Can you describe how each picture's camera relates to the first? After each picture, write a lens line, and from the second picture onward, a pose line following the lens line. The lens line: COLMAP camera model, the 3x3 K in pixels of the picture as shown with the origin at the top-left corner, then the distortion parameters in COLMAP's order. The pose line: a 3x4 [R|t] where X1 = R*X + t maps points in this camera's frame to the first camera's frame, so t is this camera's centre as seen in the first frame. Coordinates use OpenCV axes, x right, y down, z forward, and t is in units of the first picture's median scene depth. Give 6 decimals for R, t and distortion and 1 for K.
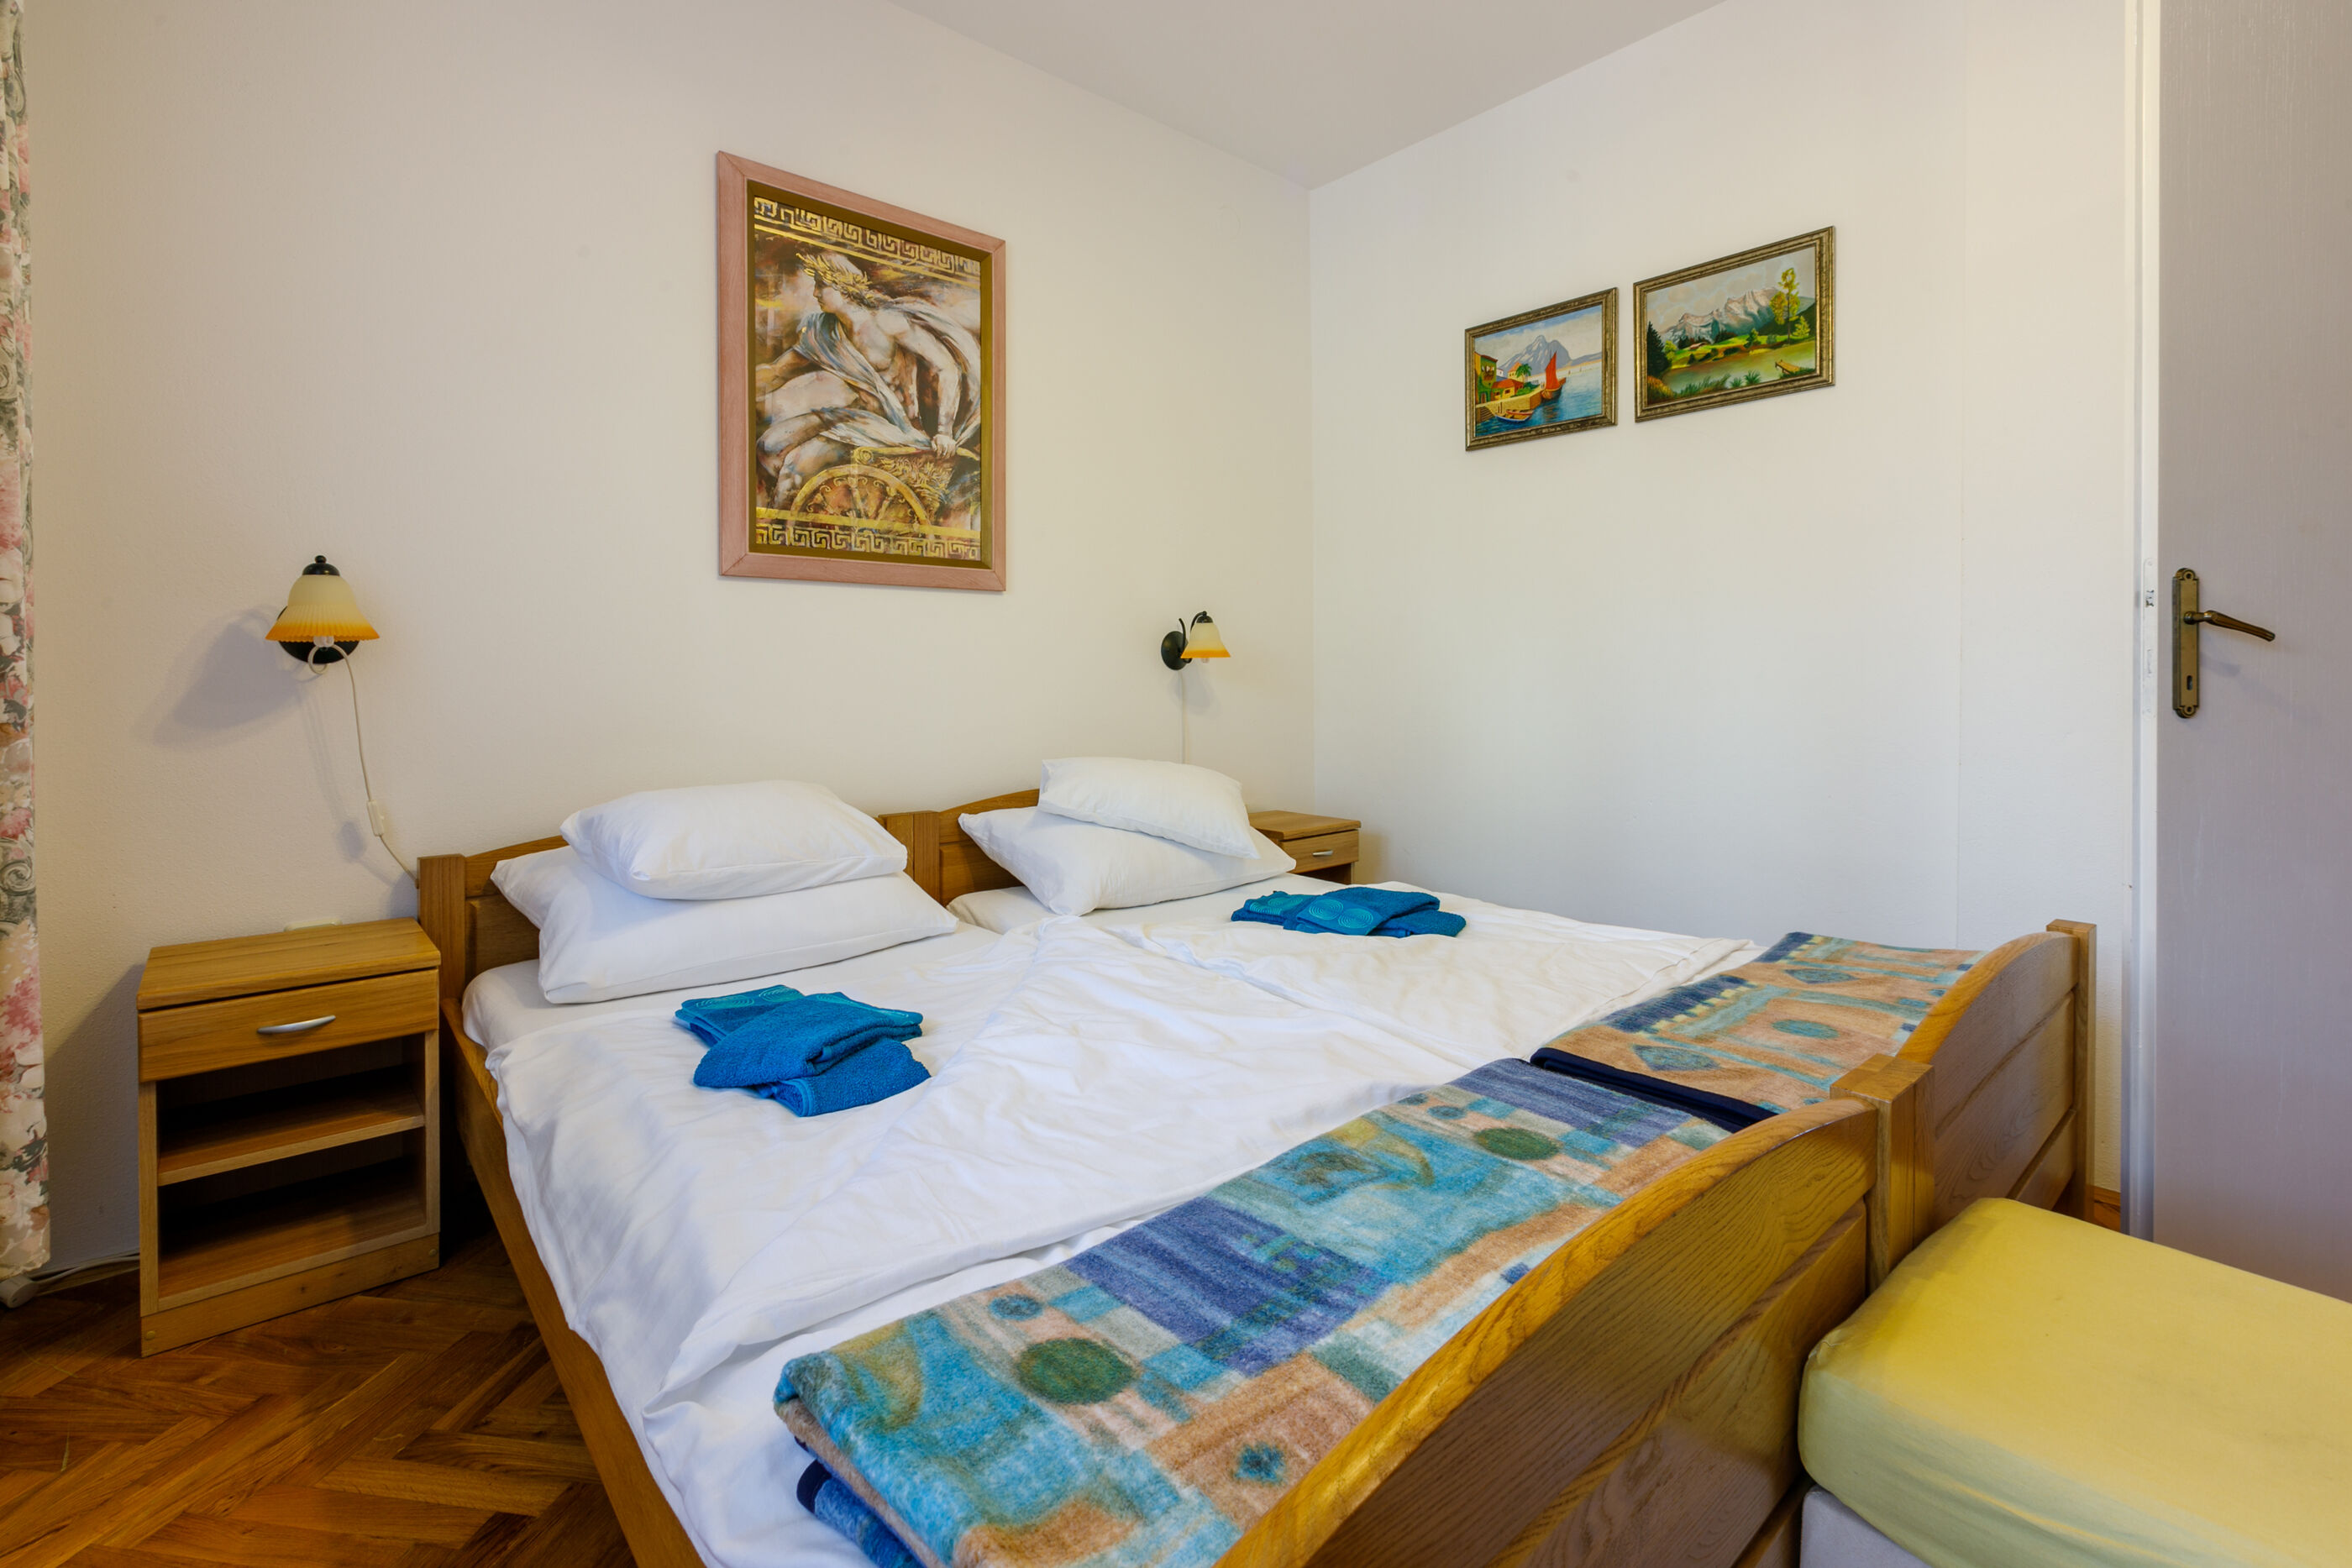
lens RADIAL K [[1052.0, 0, 1211.4], [0, 1052.0, 690.7], [0, 0, 1]] dist [0.000572, 0.000044]
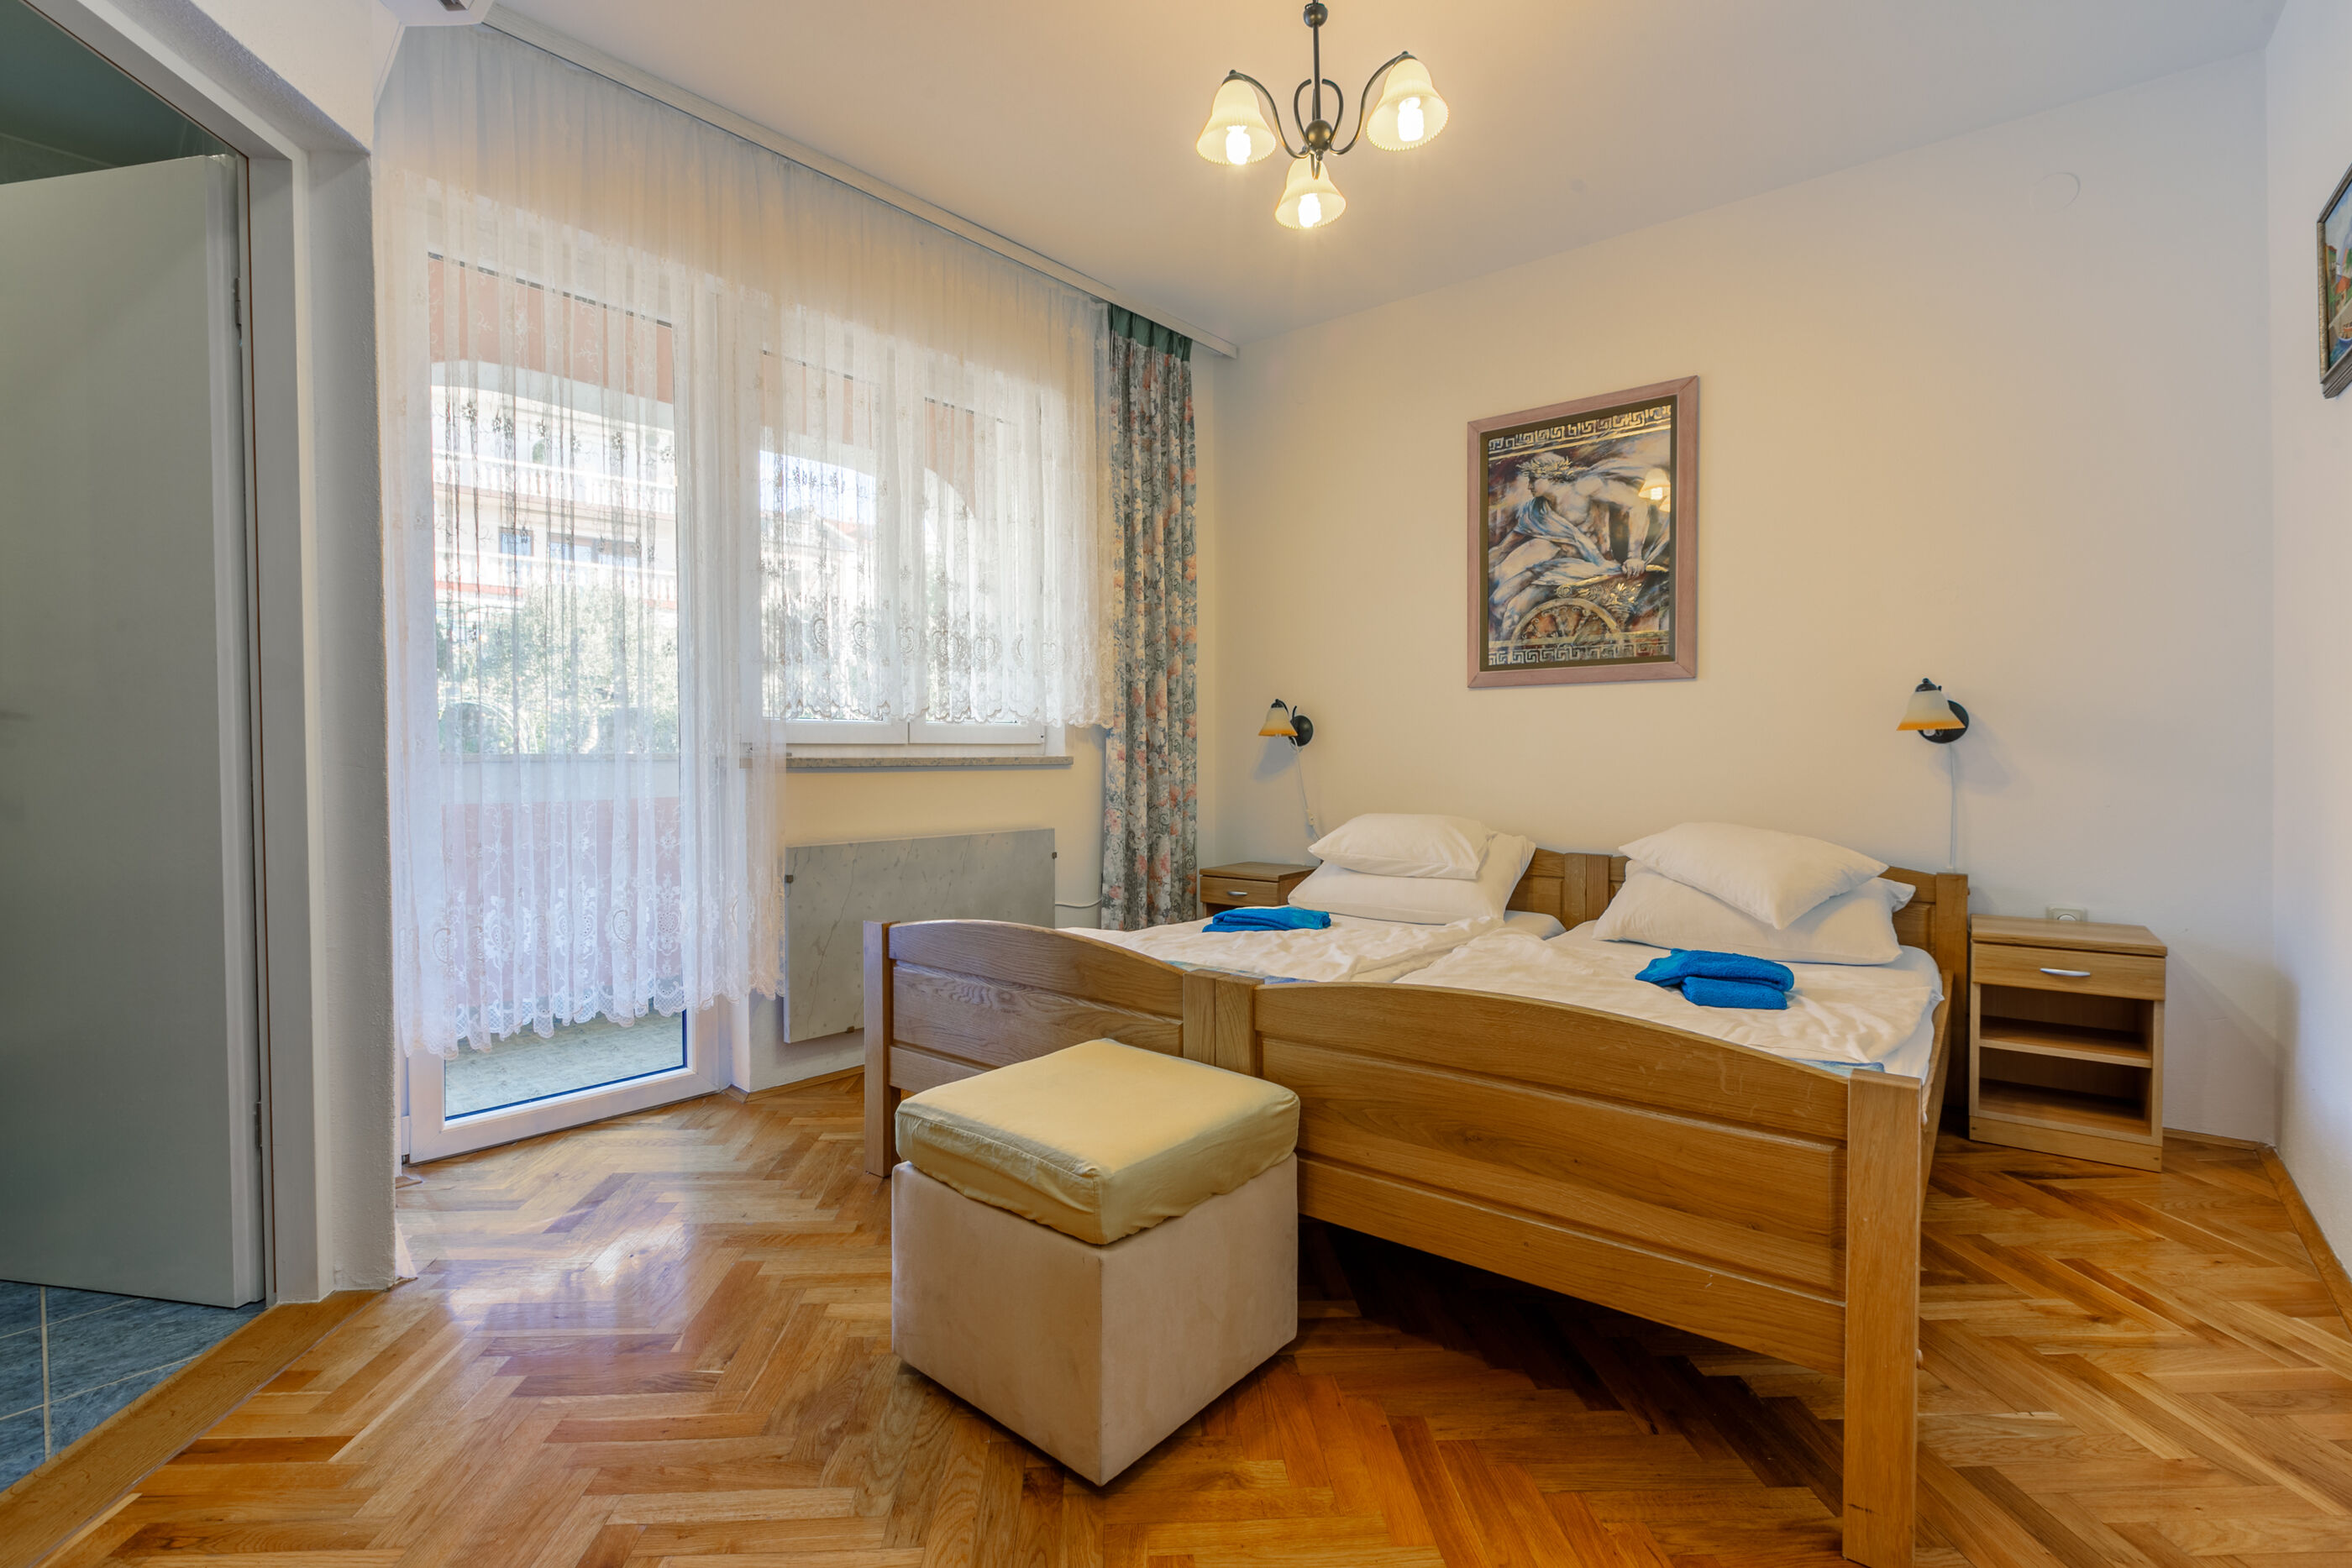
lens RADIAL K [[1123.5, 0, 1176.0], [0, 1123.5, 784.0], [0, 0, 1]] dist [-0.001193, 0.000111]
pose [[0.172596, 0.027141, -0.984619, 1.013795], [-0.010100, 0.999617, 0.025784, -0.003190], [0.984941, 0.005494, 0.172804, 0.239747]]
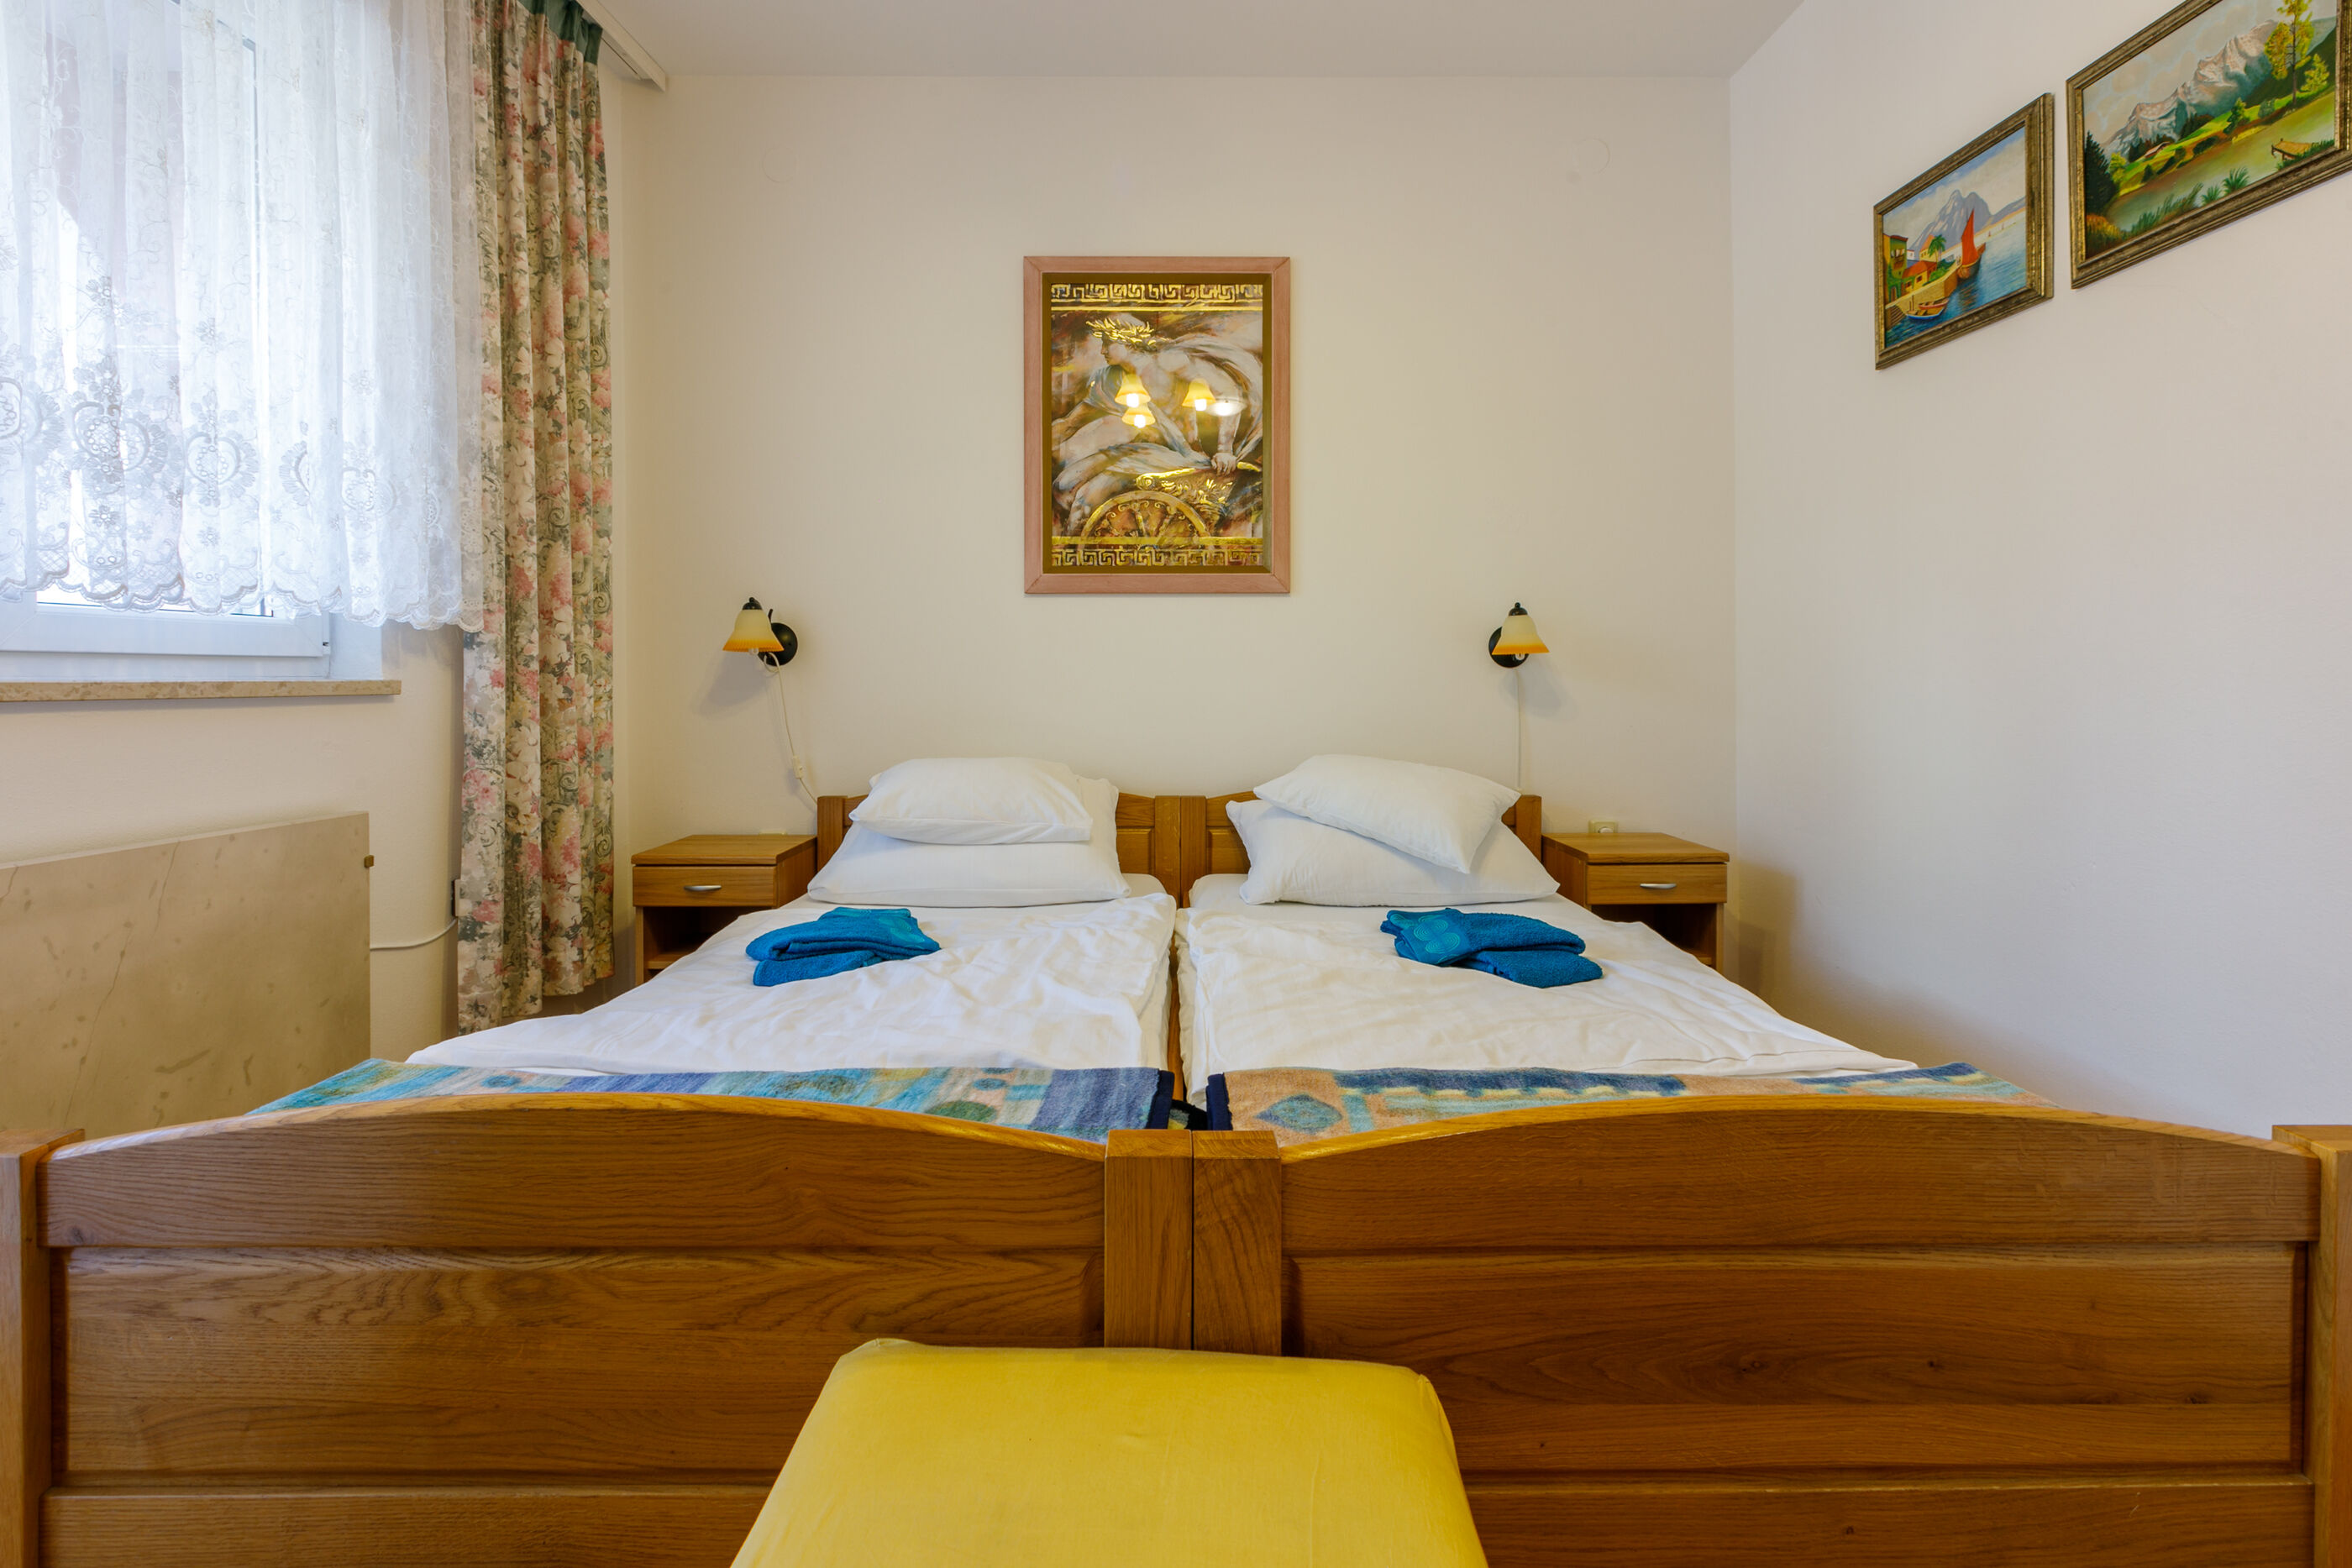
lens RADIAL K [[1090.2, 0, 1210.5], [0, 1090.2, 691.3], [0, 0, 1]] dist [0.001455, 0.000305]
pose [[0.756984, 0.009240, -0.653368, 0.492848], [-0.008721, 0.999954, 0.004038, -0.000074], [0.653375, 0.002641, 0.757030, 0.140488]]
